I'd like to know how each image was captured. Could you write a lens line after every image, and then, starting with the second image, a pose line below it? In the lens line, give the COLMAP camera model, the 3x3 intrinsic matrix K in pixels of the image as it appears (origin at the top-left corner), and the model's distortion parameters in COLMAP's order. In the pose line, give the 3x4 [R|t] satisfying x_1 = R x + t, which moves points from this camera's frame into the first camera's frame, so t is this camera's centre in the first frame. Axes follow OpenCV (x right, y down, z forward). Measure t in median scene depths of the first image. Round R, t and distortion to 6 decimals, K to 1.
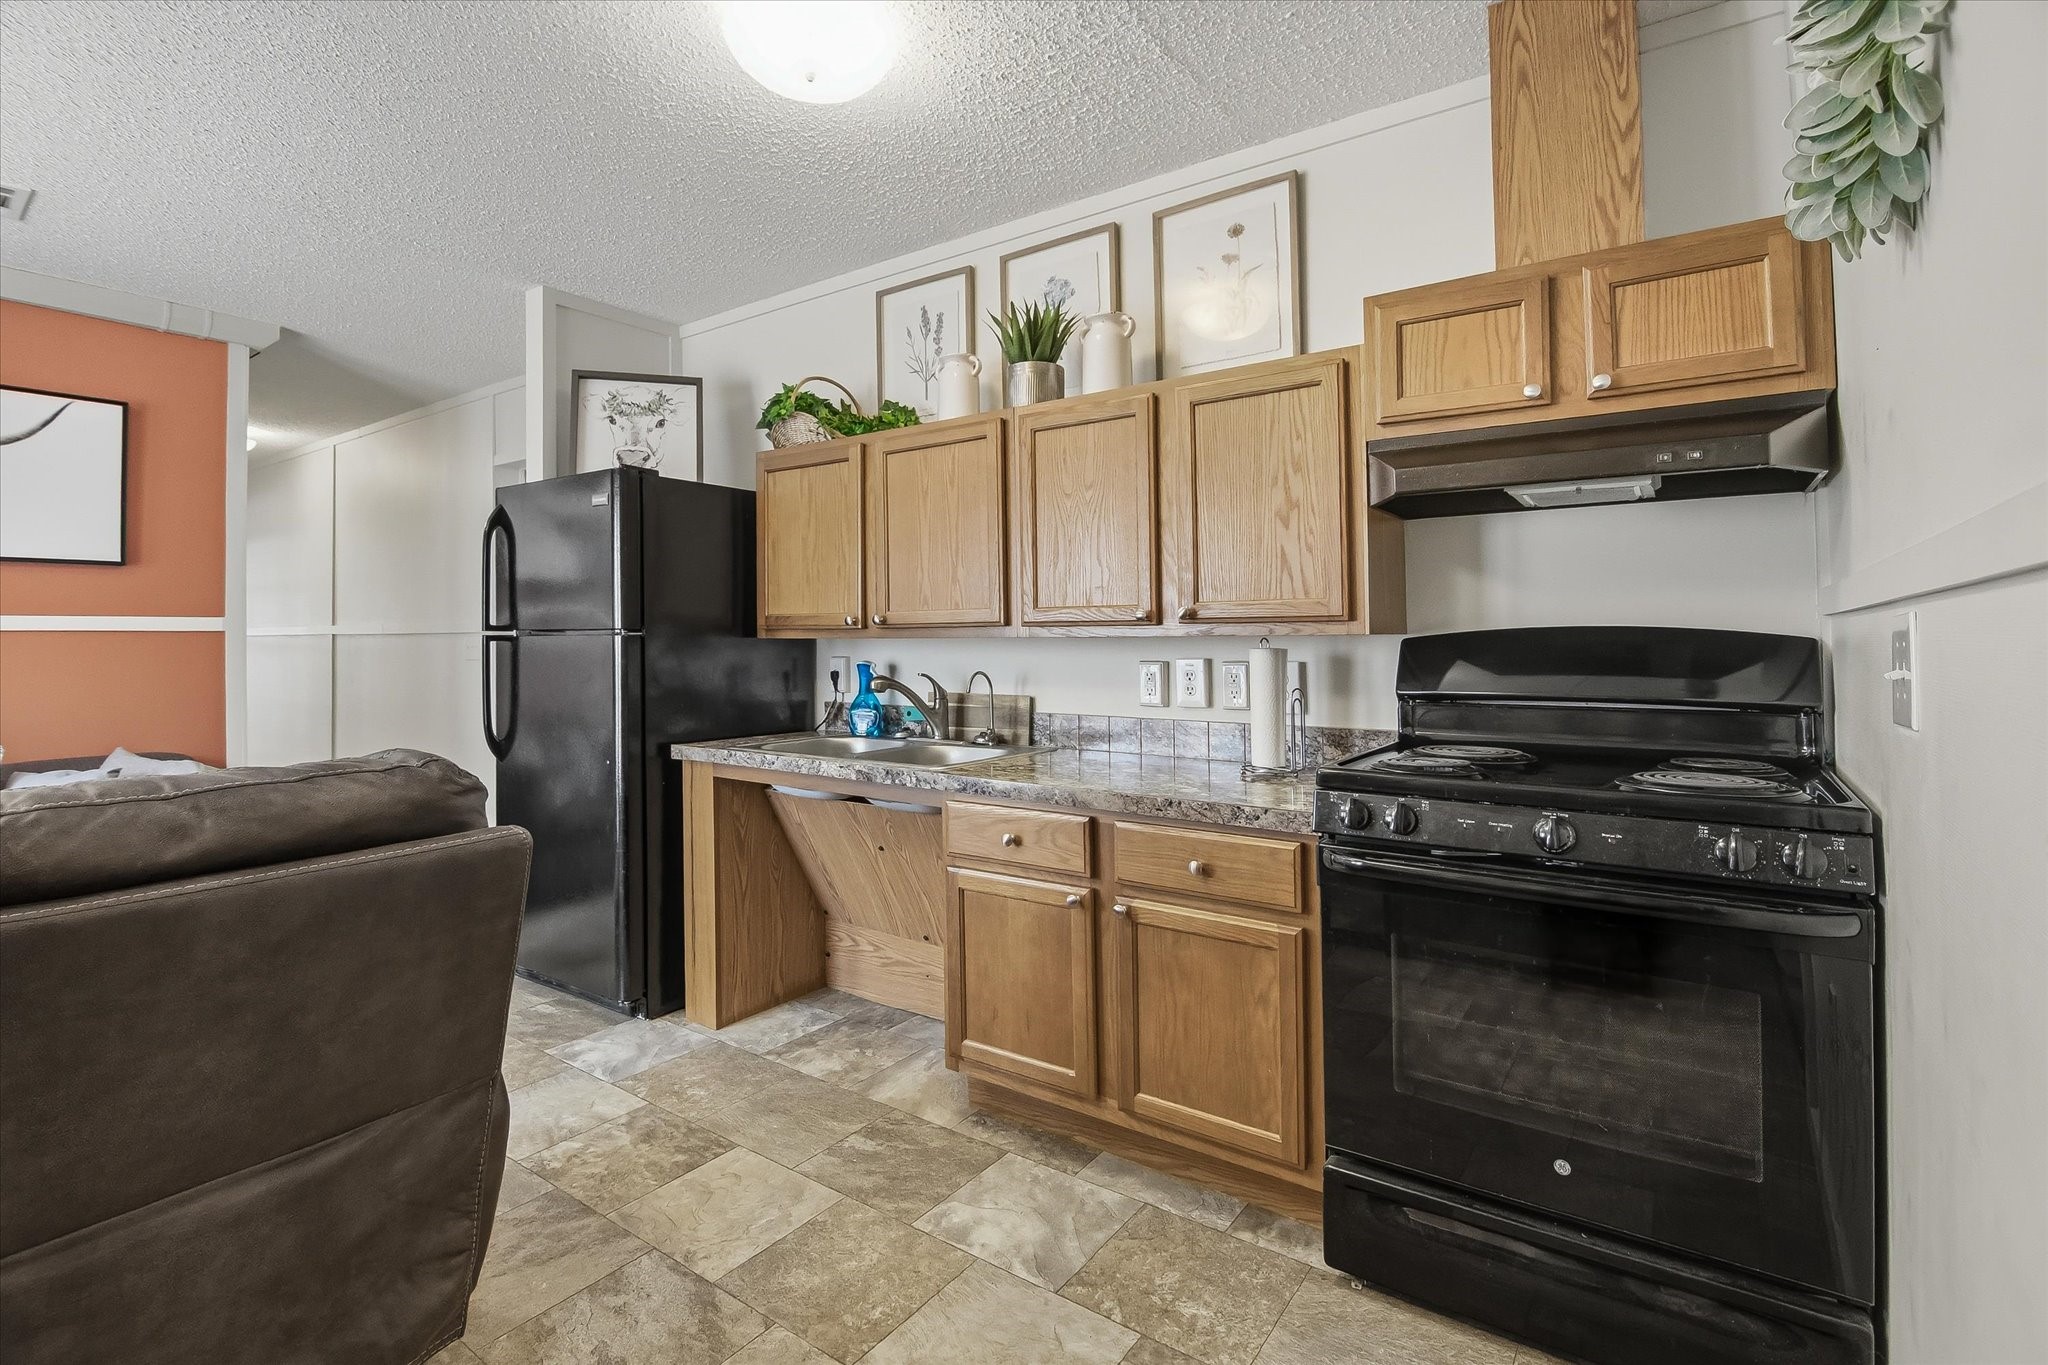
lens RADIAL K [[968.7, 0, 1026.1], [0, 968.7, 623.8], [0, 0, 1]] dist [-0.025216, -0.000610]
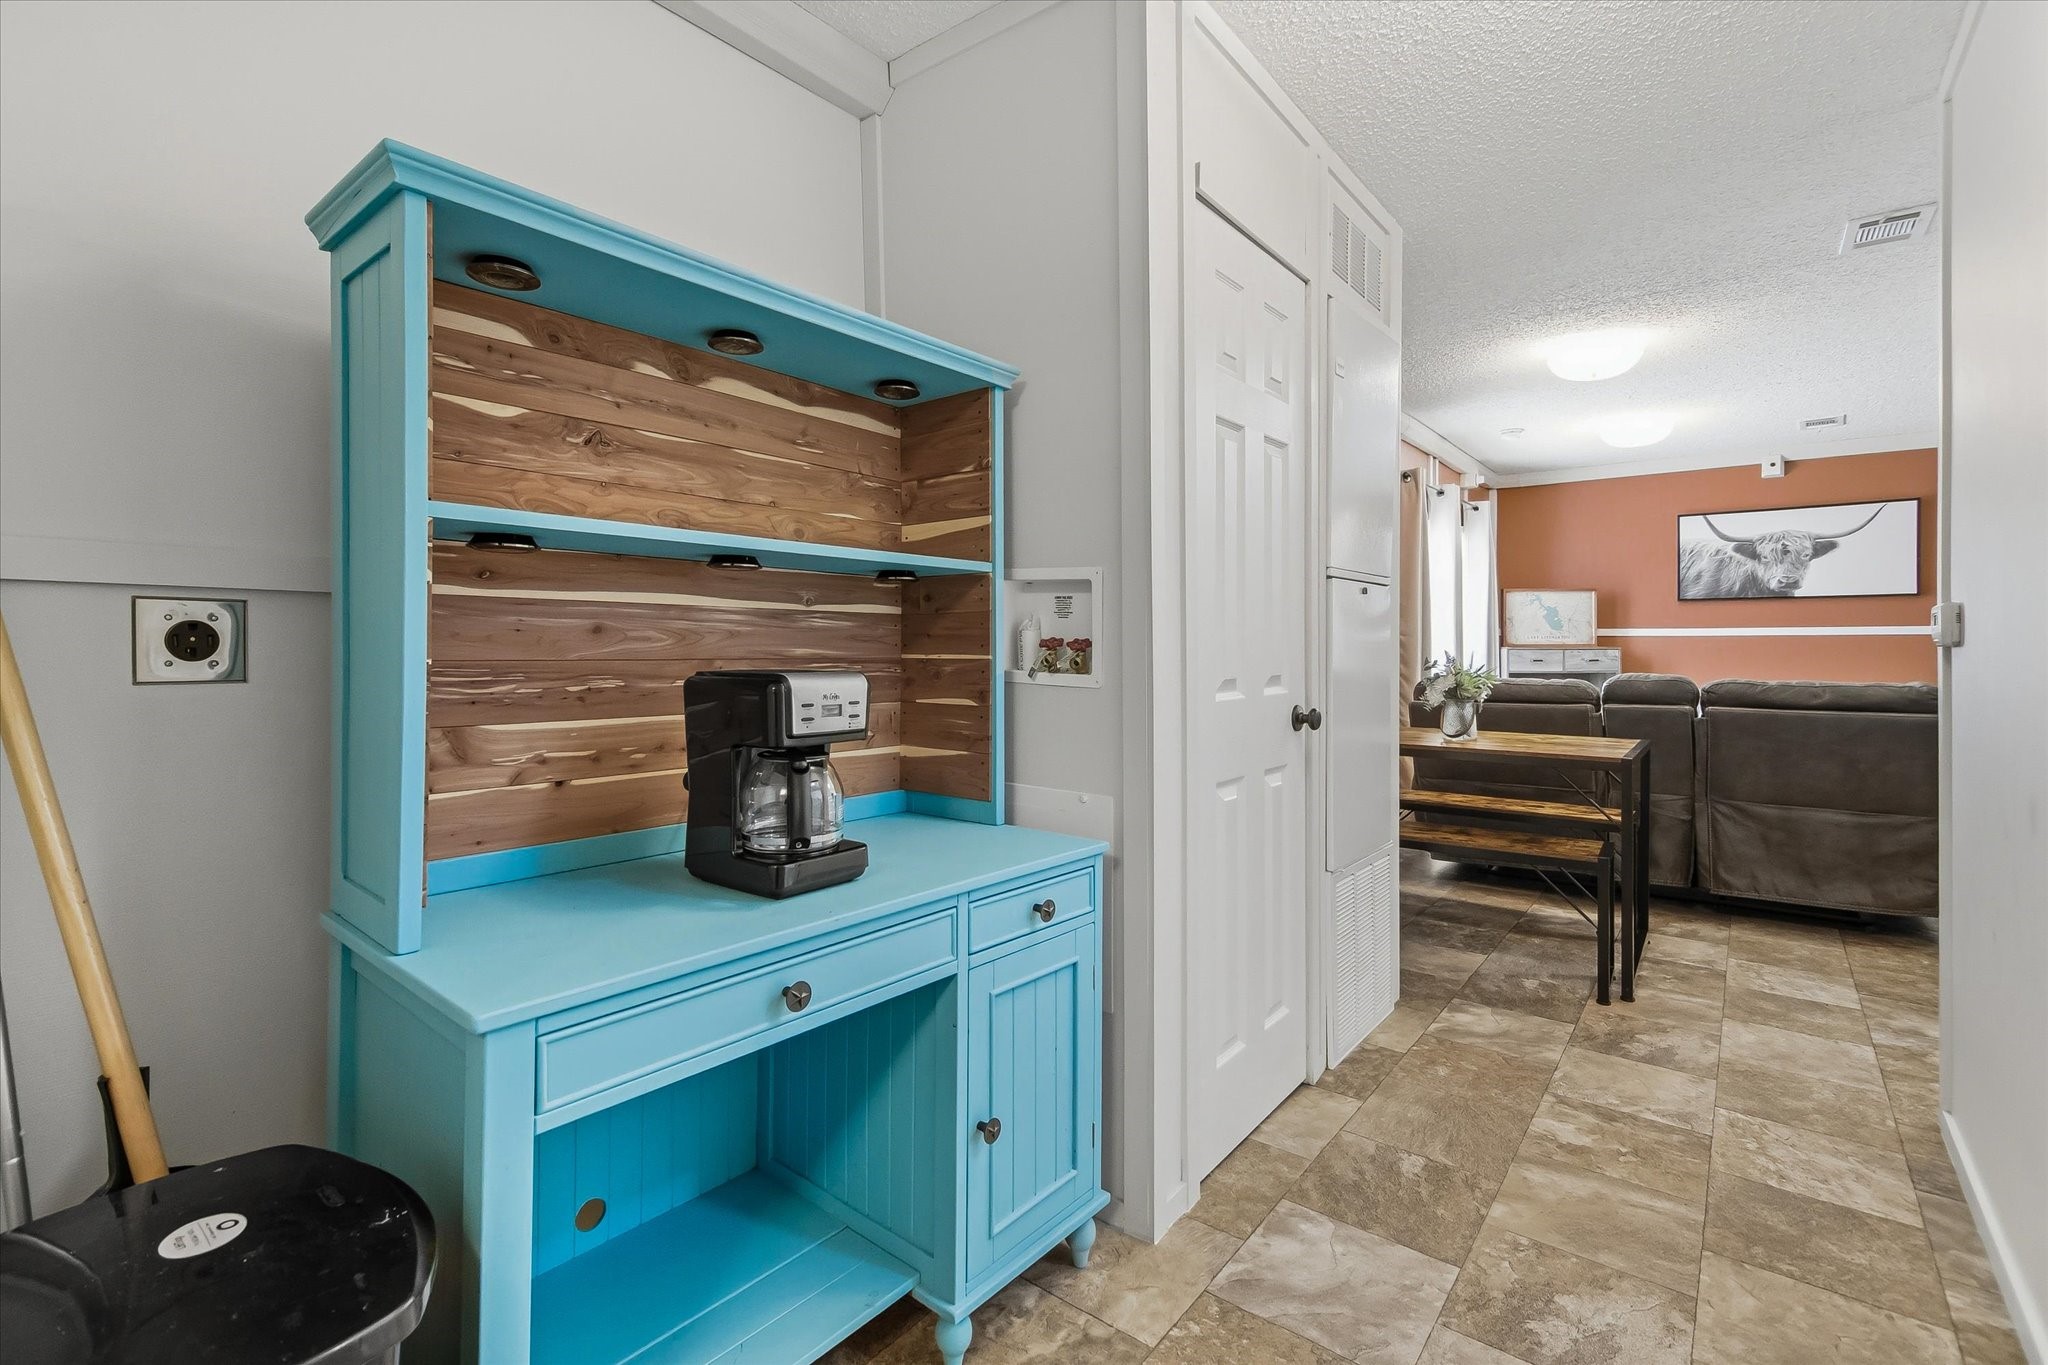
lens RADIAL K [[916.3, 0, 1018.9], [0, 916.3, 646.1], [0, 0, 1]] dist [0.000438, 0.000007]
pose [[-0.062409, 0.004870, -0.998039, 1.178562], [0.013911, 0.999895, 0.004009, -0.002638], [0.997954, -0.013634, -0.062470, -0.751720]]
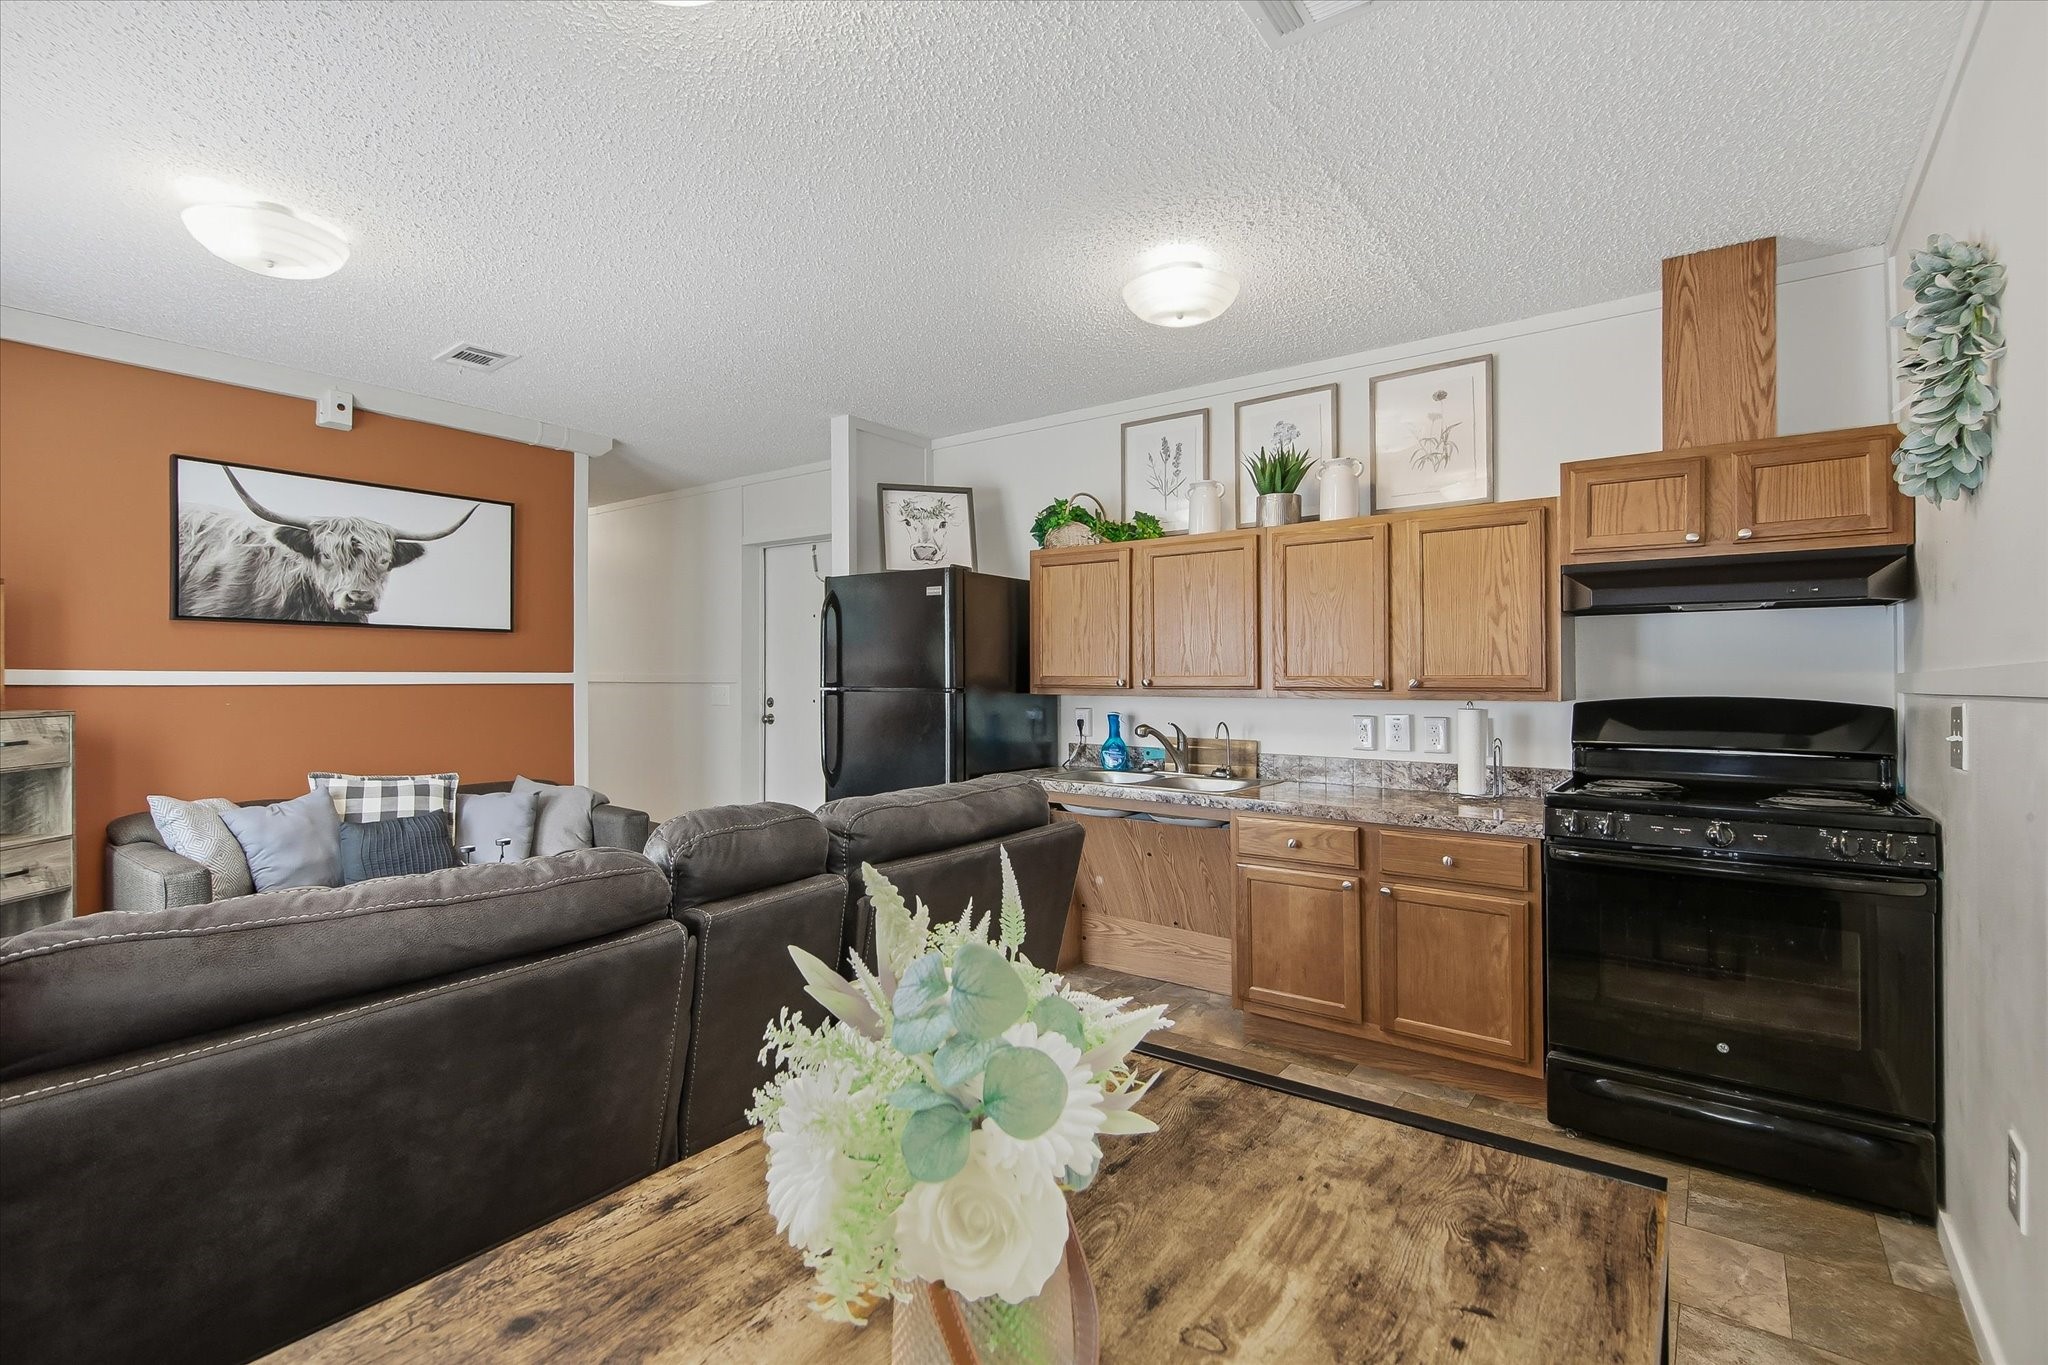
lens RADIAL K [[937.7, 0, 1024.0], [0, 937.7, 682.5], [0, 0, 1]] dist [-0.000777, -0.006774]
pose [[0.999403, 0.006091, -0.034020, -0.345579], [-0.005468, 0.999817, 0.018359, -0.033726], [0.034125, -0.018162, 0.999253, -0.361820]]
